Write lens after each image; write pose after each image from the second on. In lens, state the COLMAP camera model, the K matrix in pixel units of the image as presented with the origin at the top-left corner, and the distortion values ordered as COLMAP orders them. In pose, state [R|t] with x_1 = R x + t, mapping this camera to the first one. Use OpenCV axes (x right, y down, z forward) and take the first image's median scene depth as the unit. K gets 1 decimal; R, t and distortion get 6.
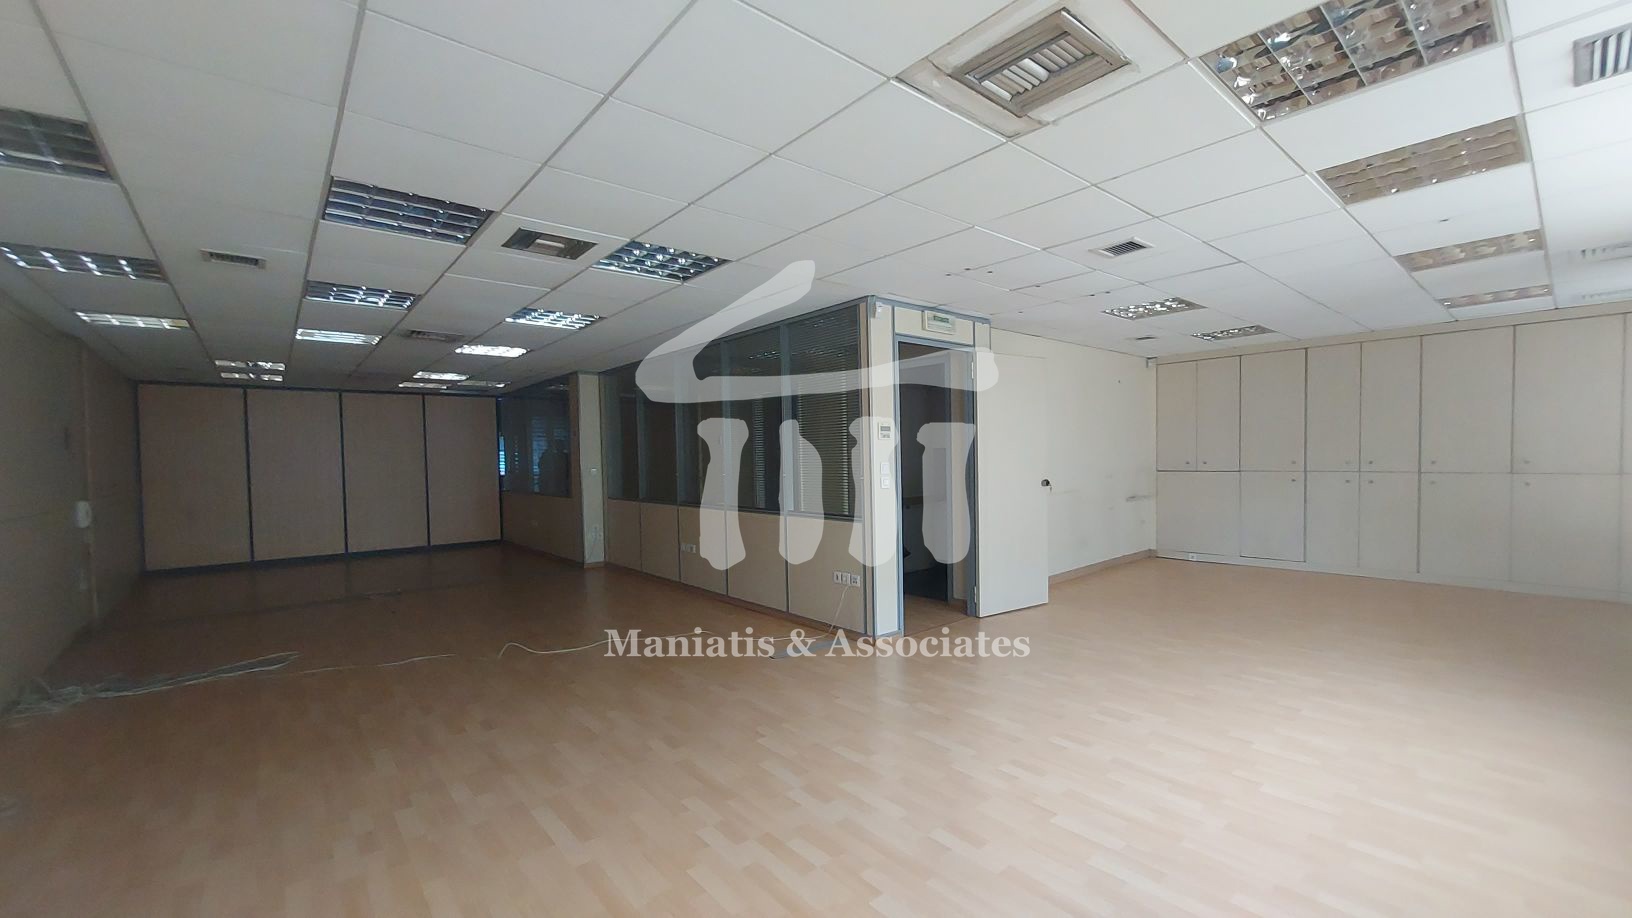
lens RADIAL K [[650.7, 0, 841.8], [0, 650.7, 478.4], [0, 0, 1]] dist [0.006058, -0.001211]
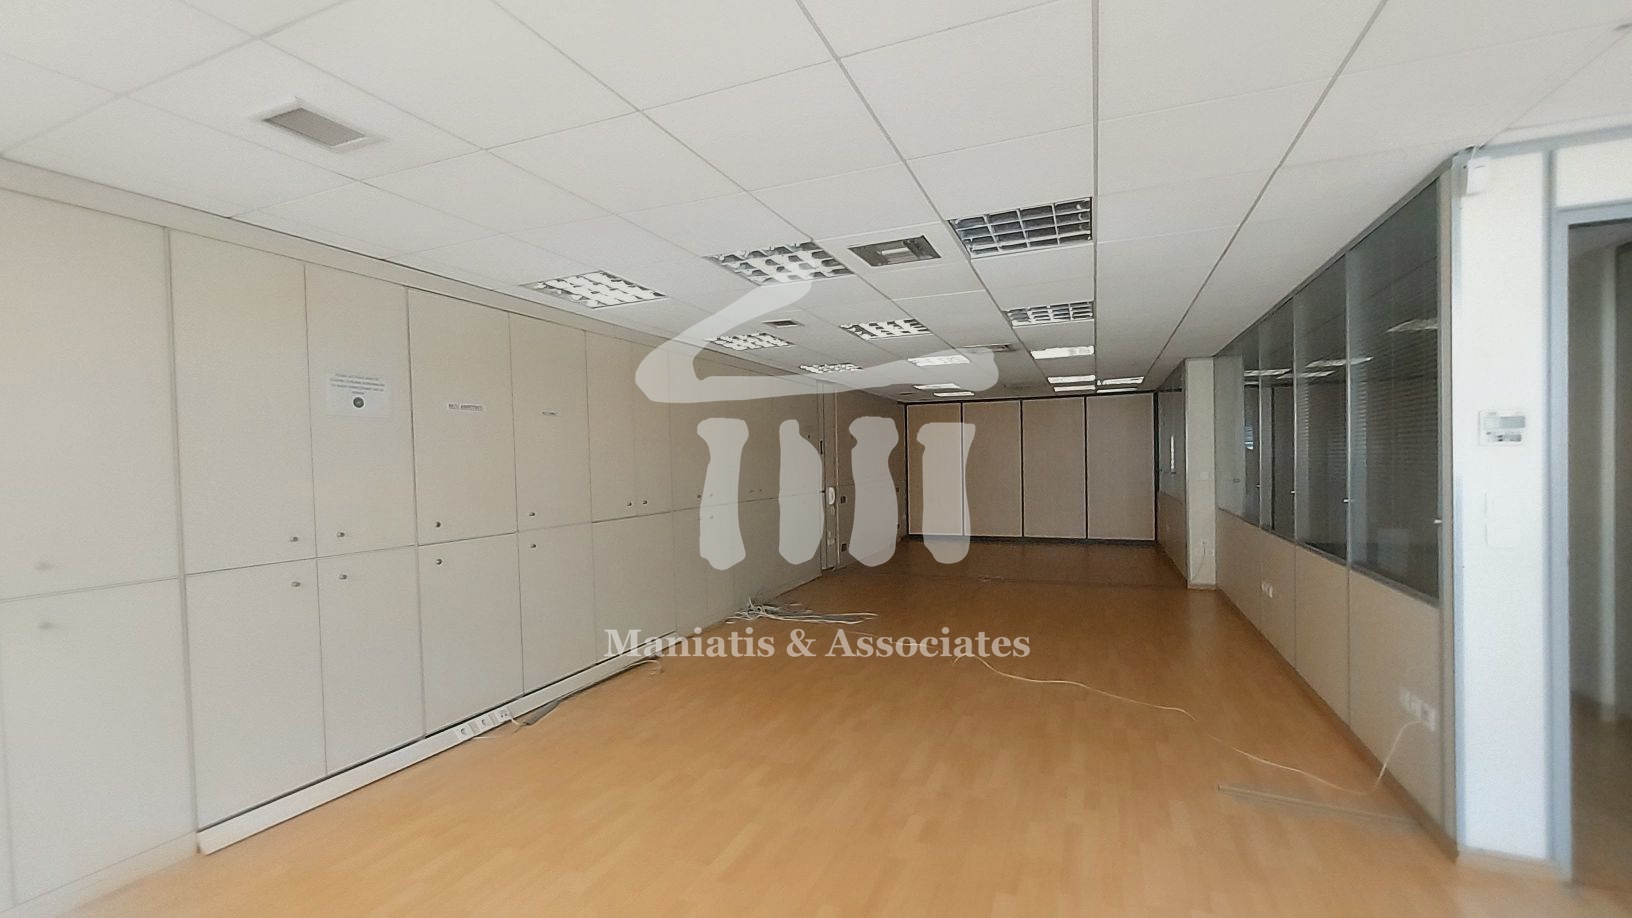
lens RADIAL K [[650.7, 0, 810.6], [0, 650.7, 476.3], [0, 0, 1]] dist [0.006058, -0.001211]
pose [[0.460284, 0.030688, -0.887241, 0.315981], [-0.021932, 0.999490, 0.023192, -0.044196], [0.887501, 0.008784, 0.460722, 0.406873]]
